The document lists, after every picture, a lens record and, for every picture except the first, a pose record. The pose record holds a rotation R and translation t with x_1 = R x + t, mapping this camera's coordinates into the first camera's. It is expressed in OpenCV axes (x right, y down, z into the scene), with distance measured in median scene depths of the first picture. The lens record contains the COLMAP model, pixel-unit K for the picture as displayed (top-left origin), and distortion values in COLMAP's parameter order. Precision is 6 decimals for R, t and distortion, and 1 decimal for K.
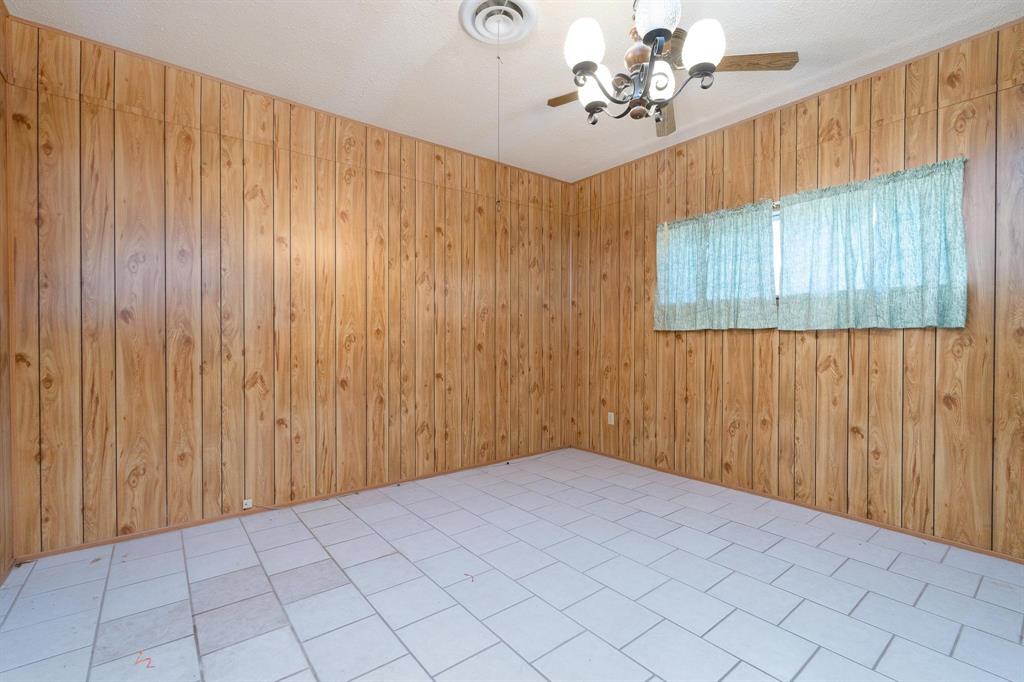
lens RADIAL K [[467.6, 0, 510.5], [0, 467.6, 350.8], [0, 0, 1]] dist [-0.002376, 0.001620]
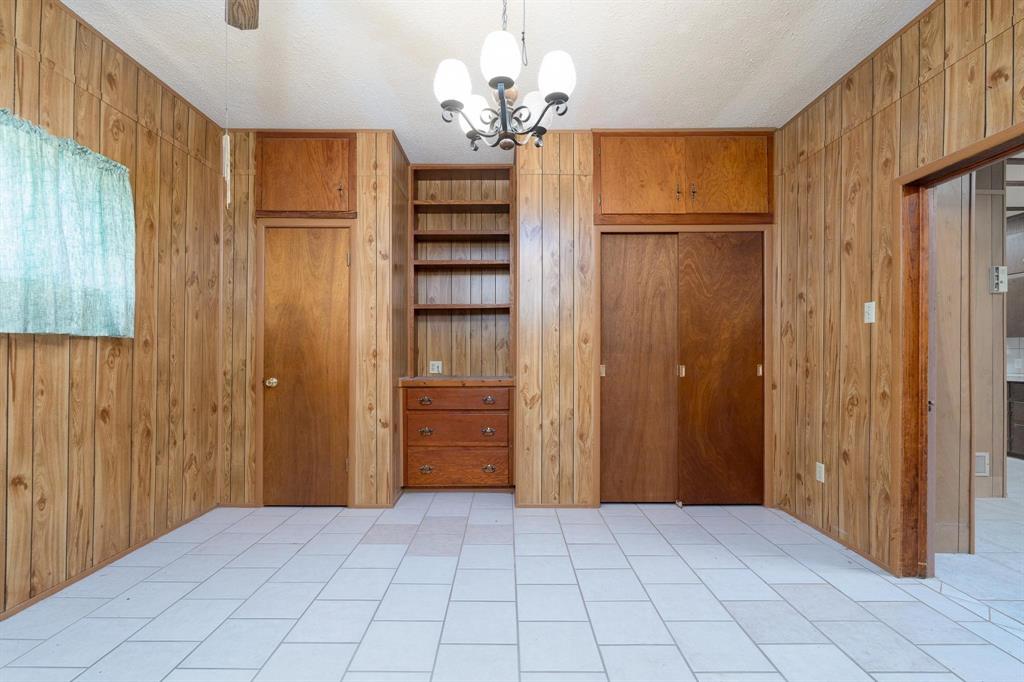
lens RADIAL K [[467.6, 0, 505.6], [0, 467.6, 340.6], [0, 0, 1]] dist [-0.002376, 0.001620]
pose [[-0.795482, 0.000517, 0.605977, -0.262162], [-0.001646, 0.999994, -0.003013, -0.038108], [-0.605975, -0.003394, -0.795477, 1.170036]]
